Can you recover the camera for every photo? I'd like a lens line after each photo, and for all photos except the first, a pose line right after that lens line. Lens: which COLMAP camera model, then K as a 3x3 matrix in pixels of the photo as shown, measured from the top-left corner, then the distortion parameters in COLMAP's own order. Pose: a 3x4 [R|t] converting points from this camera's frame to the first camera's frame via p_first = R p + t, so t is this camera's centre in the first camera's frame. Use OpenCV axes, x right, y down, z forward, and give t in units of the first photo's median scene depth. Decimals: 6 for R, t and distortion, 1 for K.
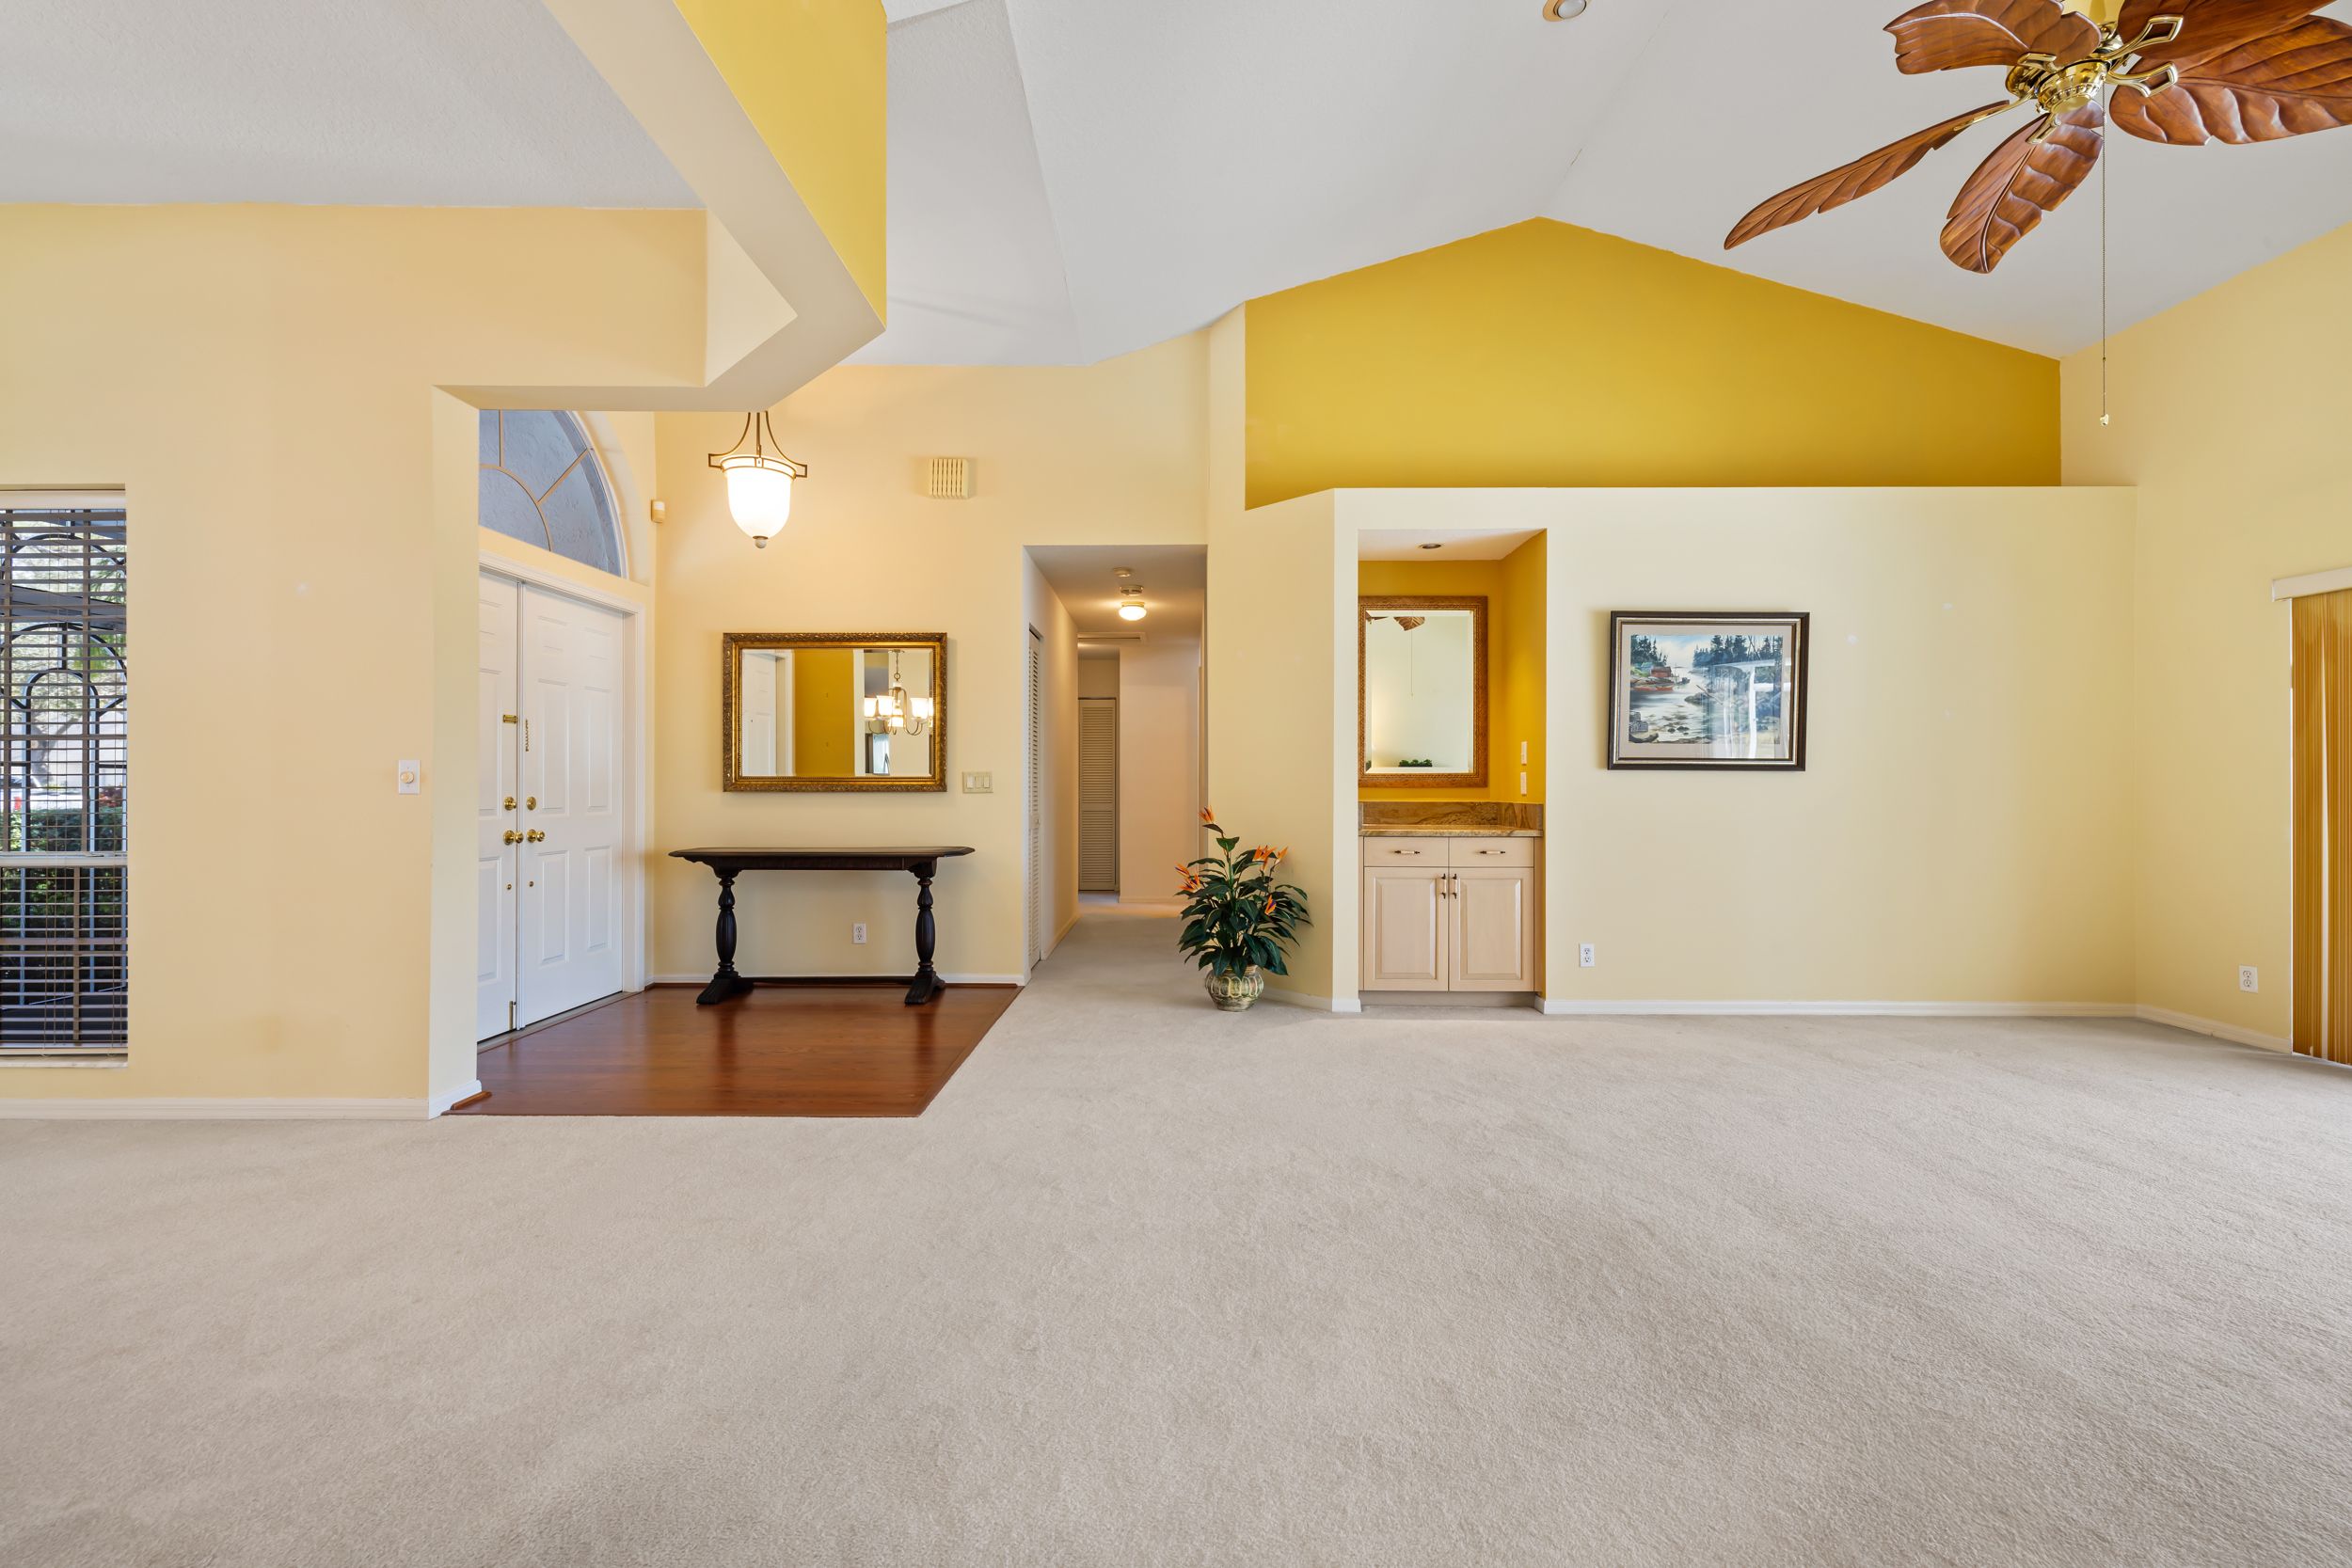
lens RADIAL K [[996.9, 0, 1167.3], [0, 996.9, 783.6], [0, 0, 1]] dist [0.012892, -0.000425]
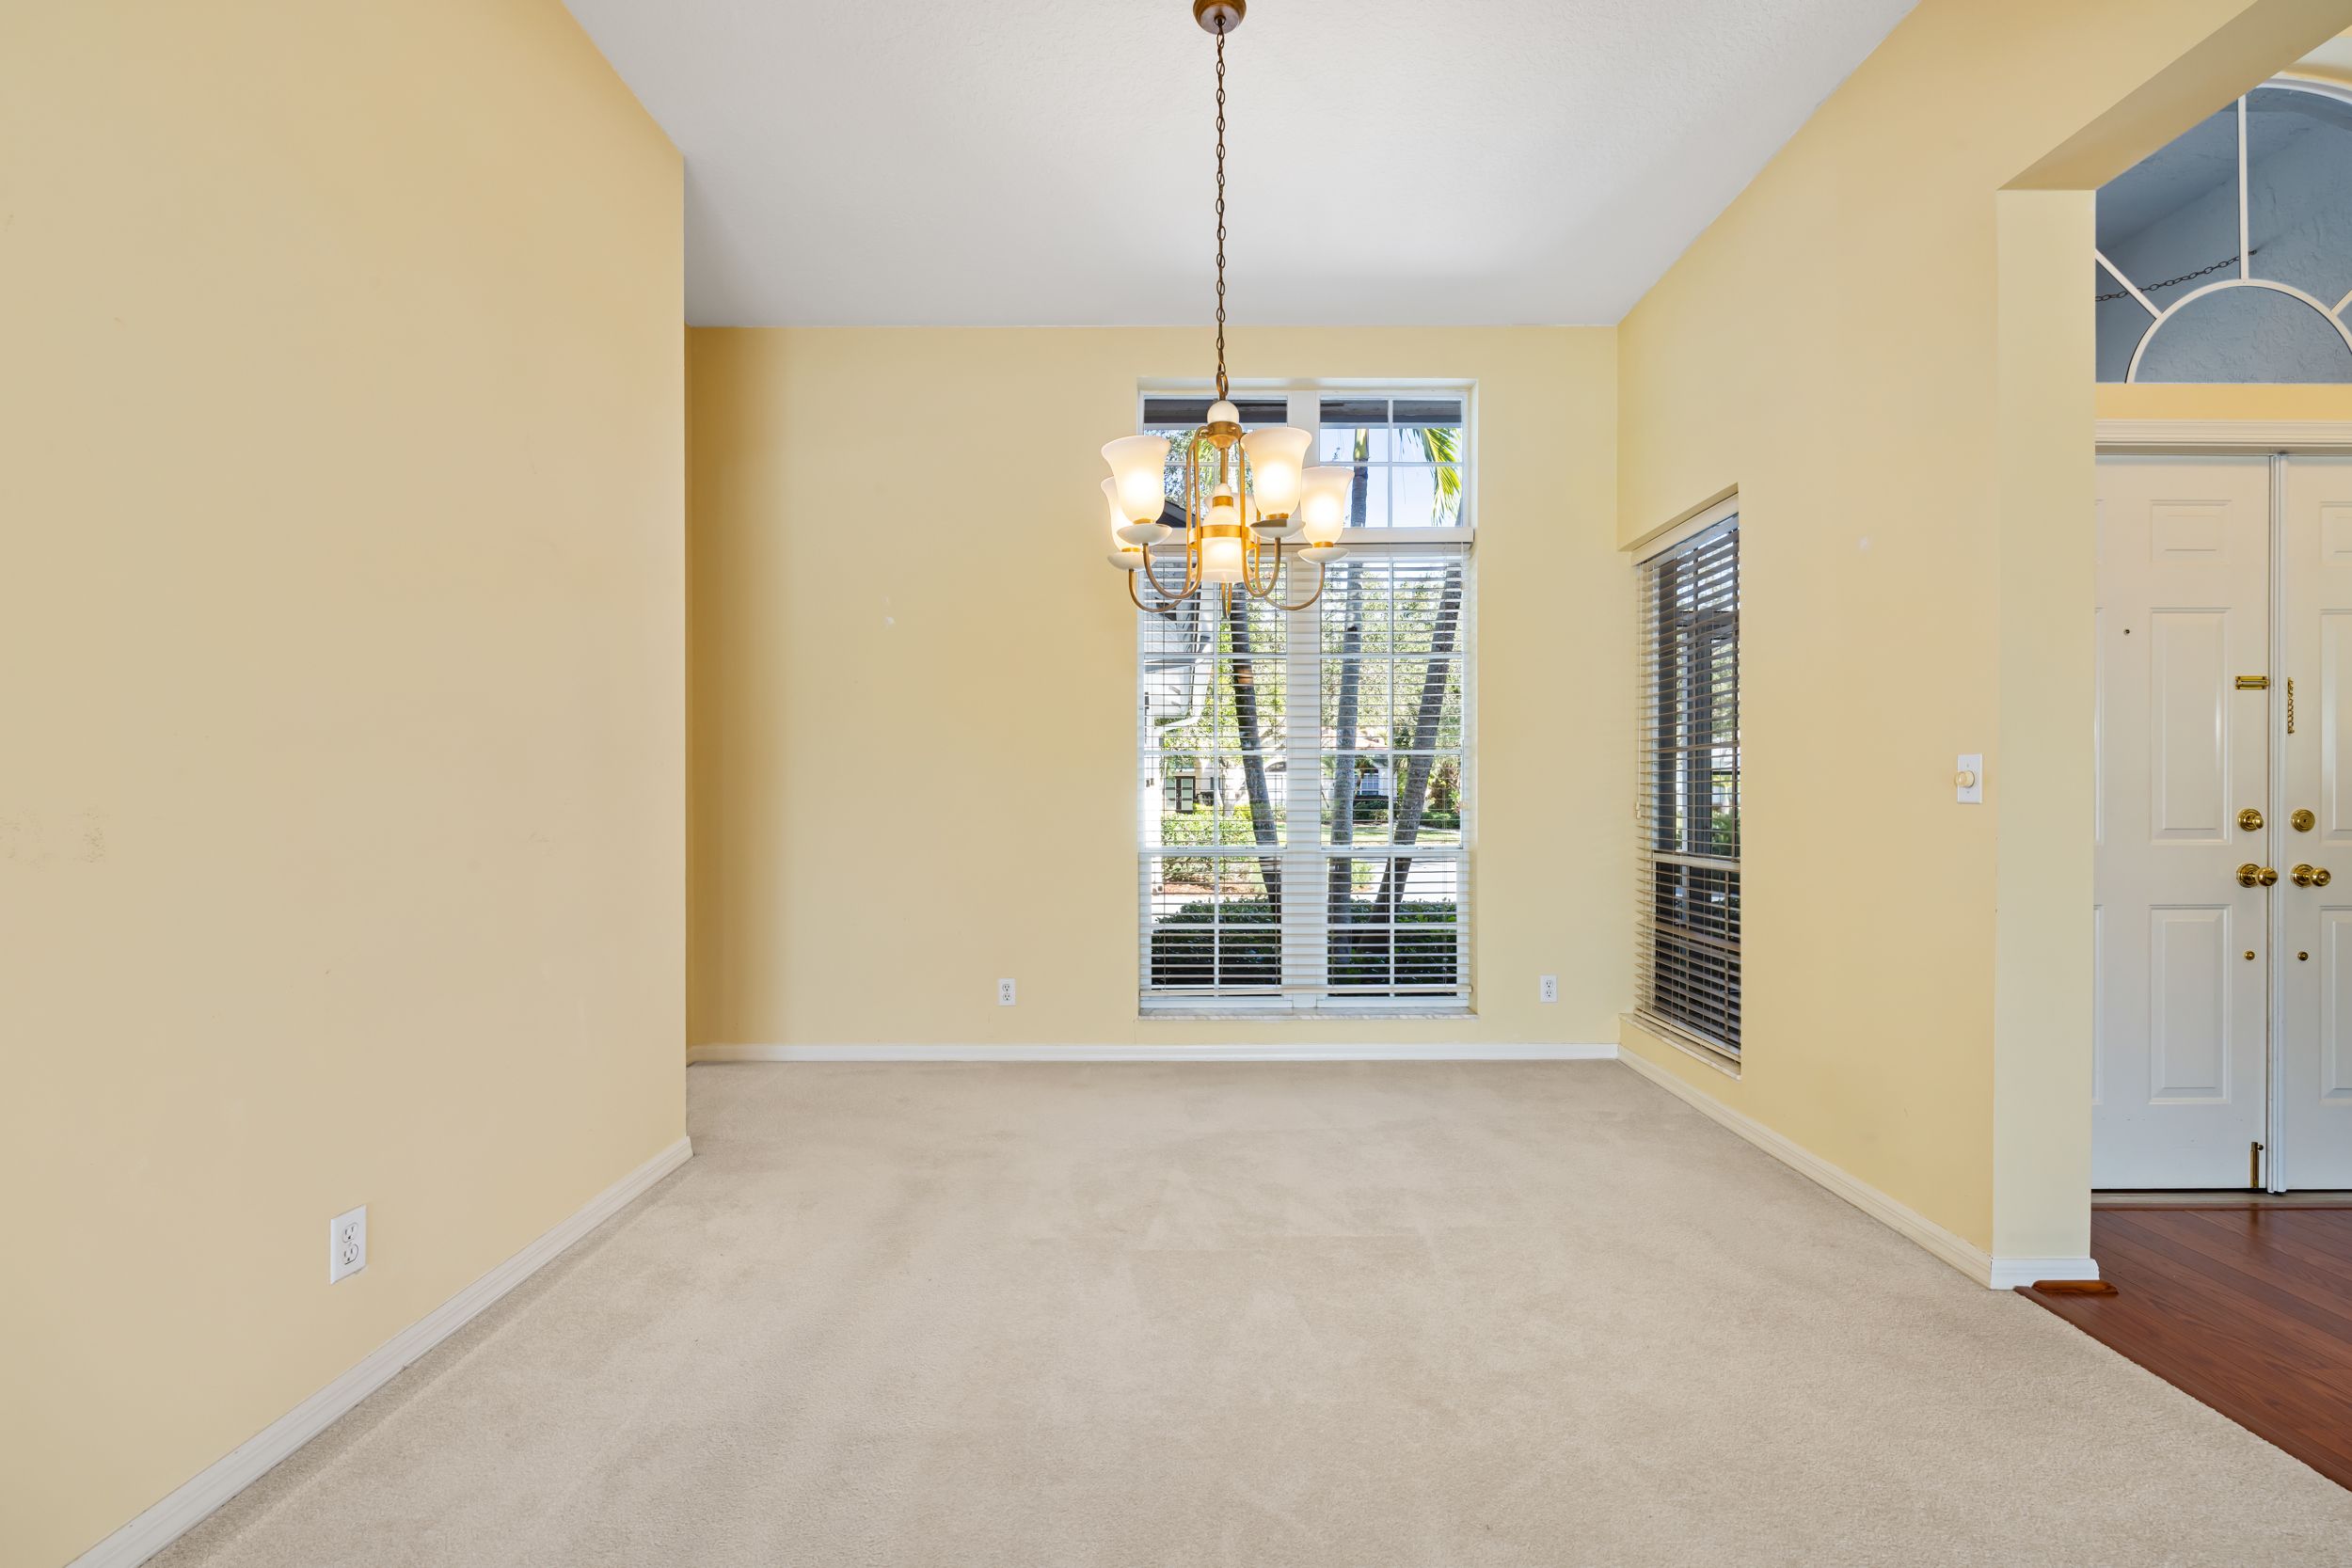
lens RADIAL K [[996.9, 0, 1166.7], [0, 996.9, 792.1], [0, 0, 1]] dist [0.012892, -0.000425]
pose [[0.036650, 0.004196, -0.999319, -0.060679], [0.001890, 0.999989, 0.004268, -0.000966], [0.999326, -0.002045, 0.036642, 0.314690]]
